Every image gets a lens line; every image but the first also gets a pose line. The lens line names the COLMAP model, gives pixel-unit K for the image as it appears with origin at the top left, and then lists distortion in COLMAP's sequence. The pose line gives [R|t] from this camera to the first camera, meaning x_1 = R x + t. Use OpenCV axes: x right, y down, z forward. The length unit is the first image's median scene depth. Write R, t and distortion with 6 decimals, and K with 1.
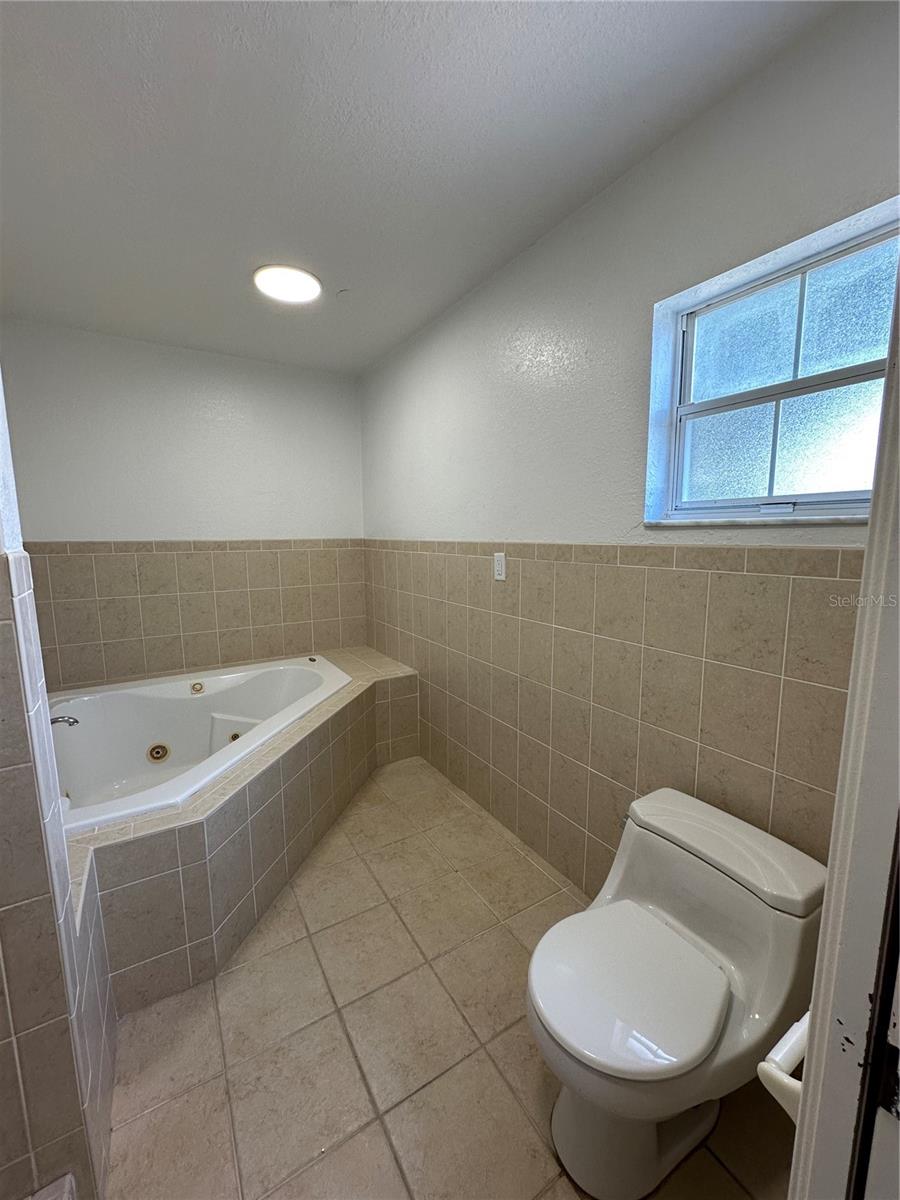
lens RADIAL K [[481.6, 0, 448.7], [0, 481.6, 604.0], [0, 0, 1]] dist [-0.003574, 0.001023]
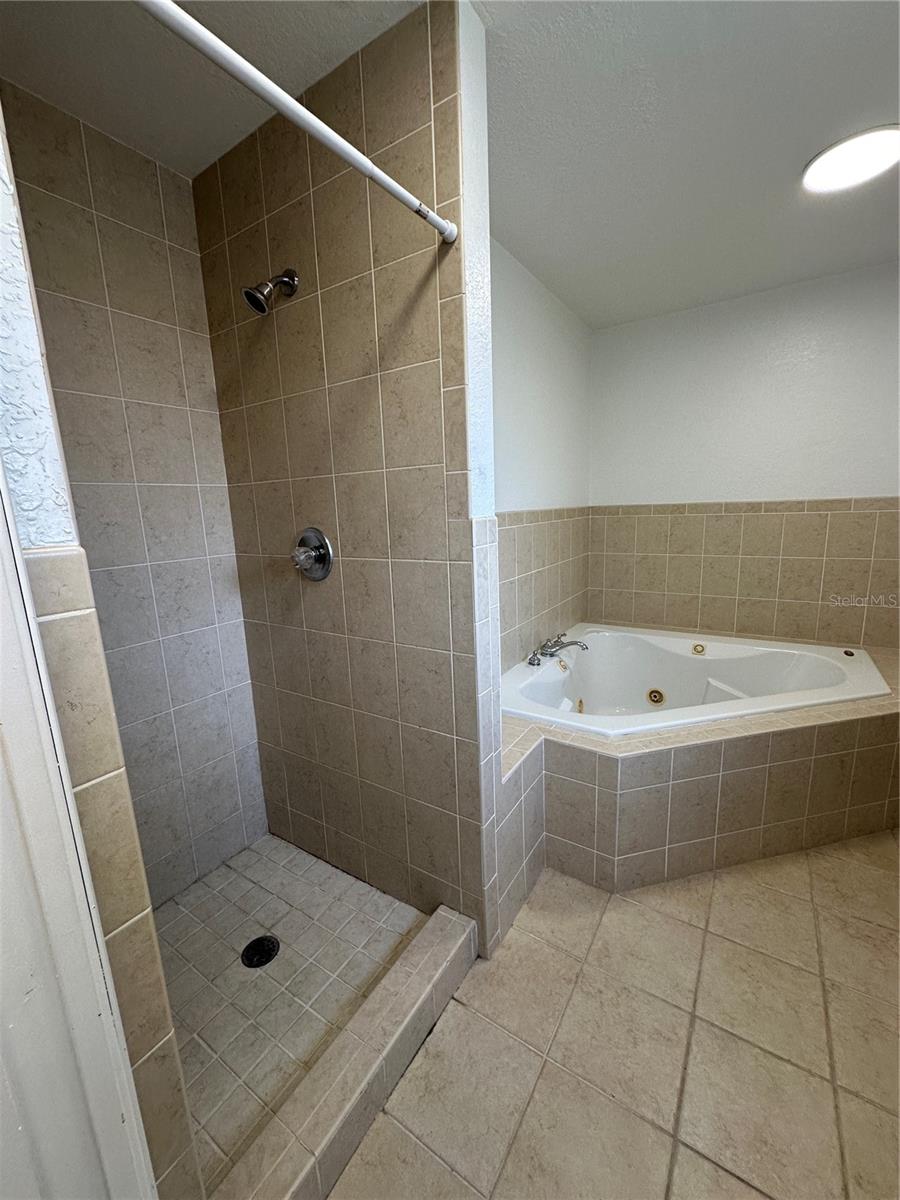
lens RADIAL K [[481.6, 0, 451.7], [0, 481.6, 603.2], [0, 0, 1]] dist [-0.003574, 0.001023]
pose [[0.421146, 0.168980, -0.891113, 0.204208], [-0.096544, 0.985261, 0.141206, -0.020660], [0.901840, 0.026564, 0.431253, 0.119048]]
